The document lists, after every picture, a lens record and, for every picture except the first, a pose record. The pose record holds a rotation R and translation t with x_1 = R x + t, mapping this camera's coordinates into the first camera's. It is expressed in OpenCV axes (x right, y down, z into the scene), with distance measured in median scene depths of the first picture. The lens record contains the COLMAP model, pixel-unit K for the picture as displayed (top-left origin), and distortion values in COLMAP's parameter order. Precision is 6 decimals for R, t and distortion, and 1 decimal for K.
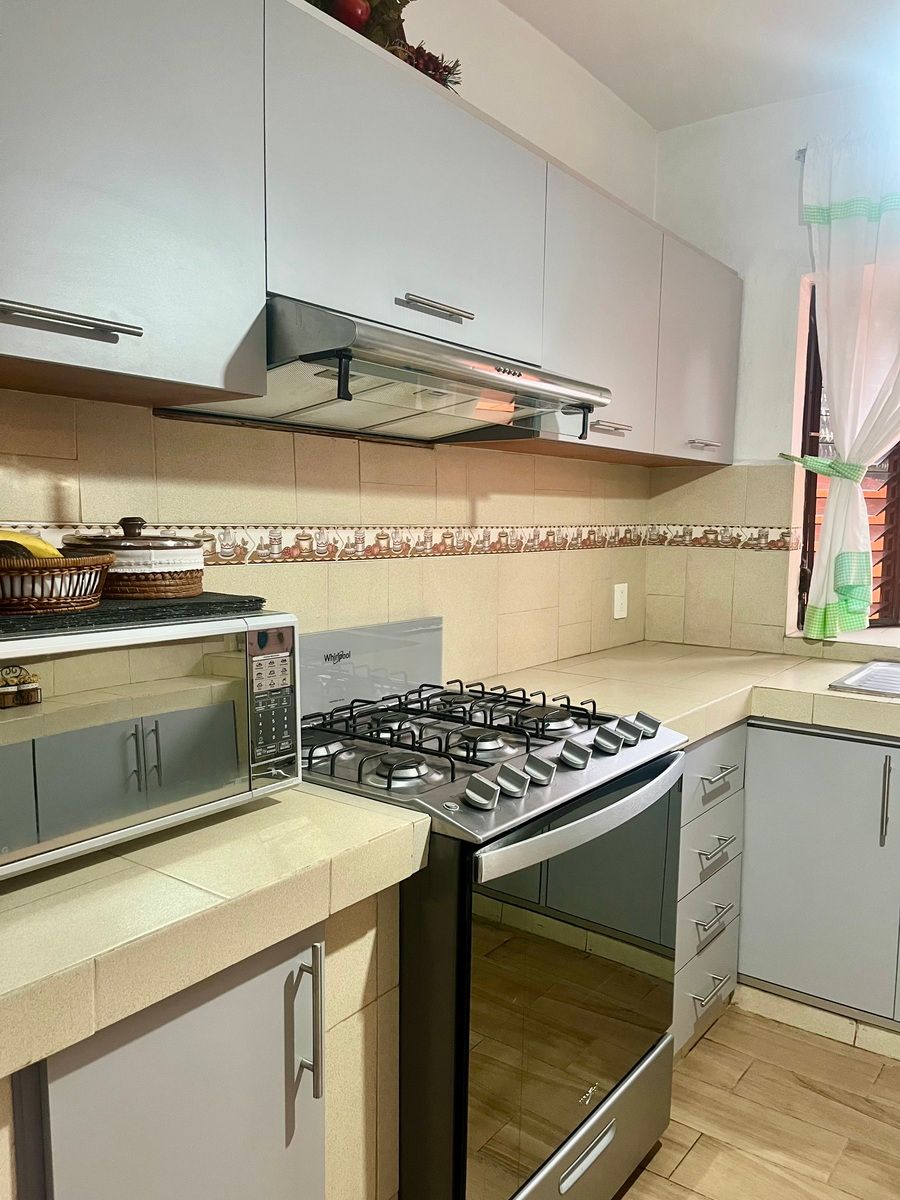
lens RADIAL K [[911.6, 0, 447.8], [0, 911.6, 611.3], [0, 0, 1]] dist [0.066134, -0.078136]
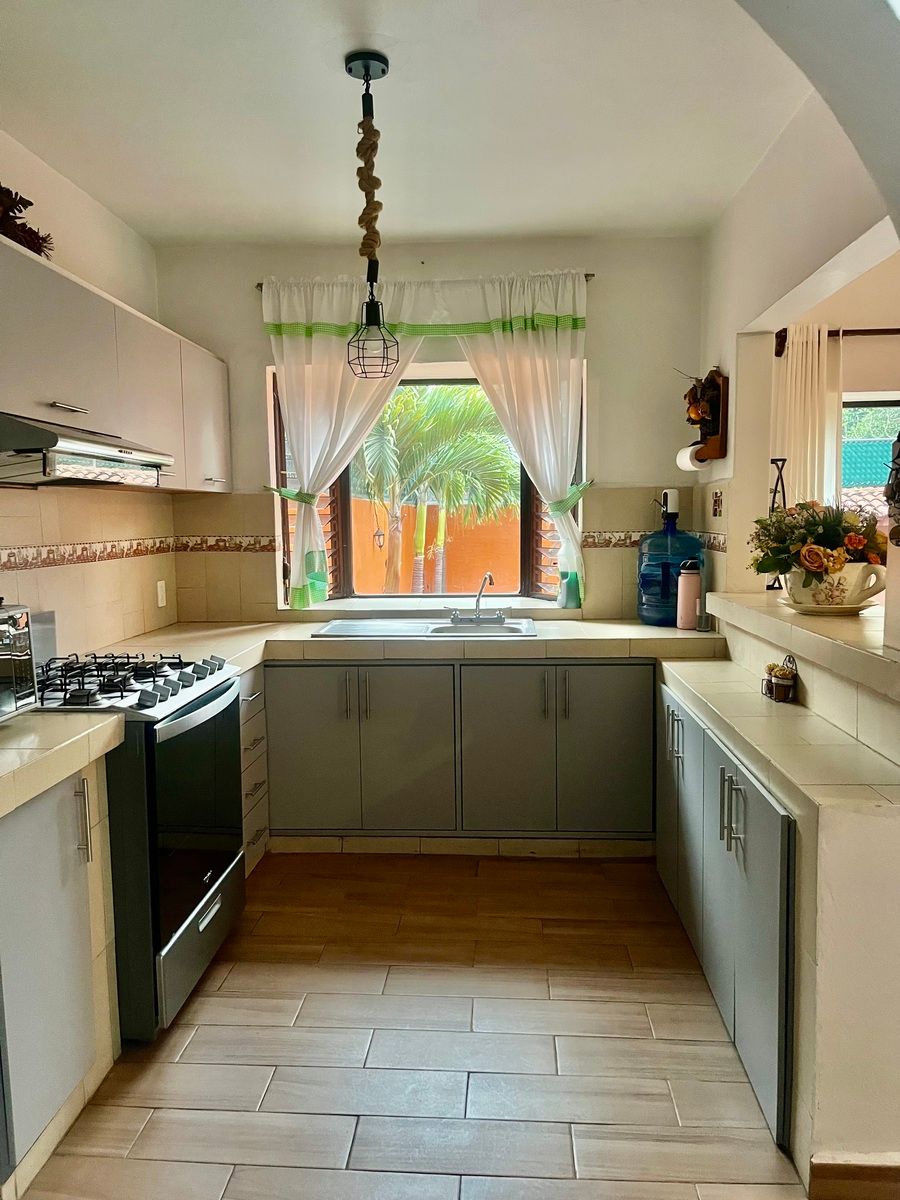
lens RADIAL K [[911.6, 0, 447.8], [0, 911.6, 611.3], [0, 0, 1]] dist [0.066134, -0.078136]
pose [[0.835747, -0.079846, 0.543279, -0.211797], [0.079595, 0.996538, 0.024019, 0.017140], [-0.543316, 0.023168, 0.839209, -0.398534]]
